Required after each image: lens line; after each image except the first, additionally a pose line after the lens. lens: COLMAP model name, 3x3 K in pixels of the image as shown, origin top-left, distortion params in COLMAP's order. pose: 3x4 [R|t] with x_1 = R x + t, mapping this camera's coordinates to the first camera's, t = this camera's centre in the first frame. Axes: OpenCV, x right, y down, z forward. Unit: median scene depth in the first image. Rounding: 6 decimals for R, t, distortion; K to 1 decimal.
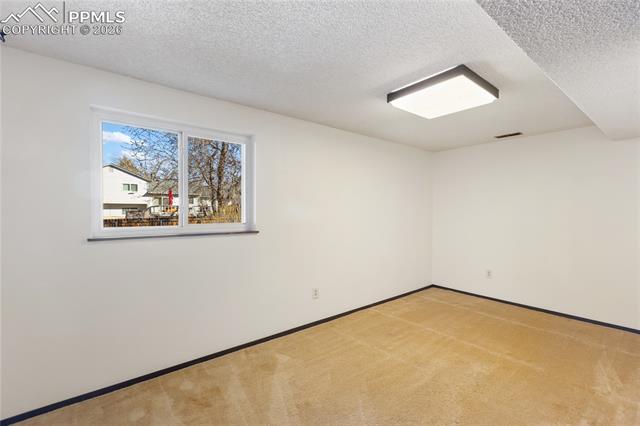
lens RADIAL K [[291.6, 0, 321.7], [0, 291.6, 215.7], [0, 0, 1]] dist [0.008421, -0.001080]
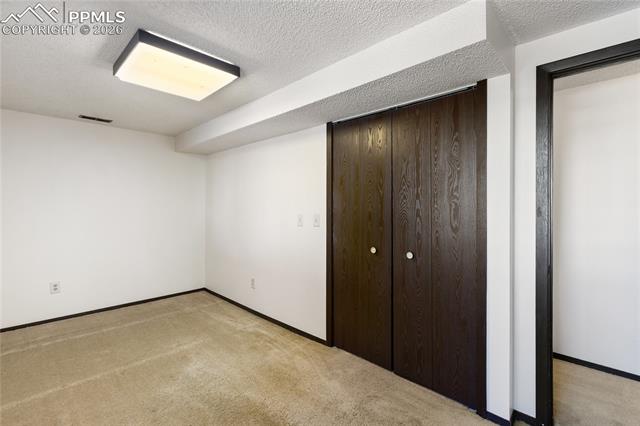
lens RADIAL K [[291.6, 0, 321.4], [0, 291.6, 209.7], [0, 0, 1]] dist [0.008421, -0.001080]
pose [[-0.135651, -0.013995, 0.990658, -0.407655], [0.013712, 0.999778, 0.016002, -0.013215], [-0.990662, 0.015755, -0.135429, 0.586929]]
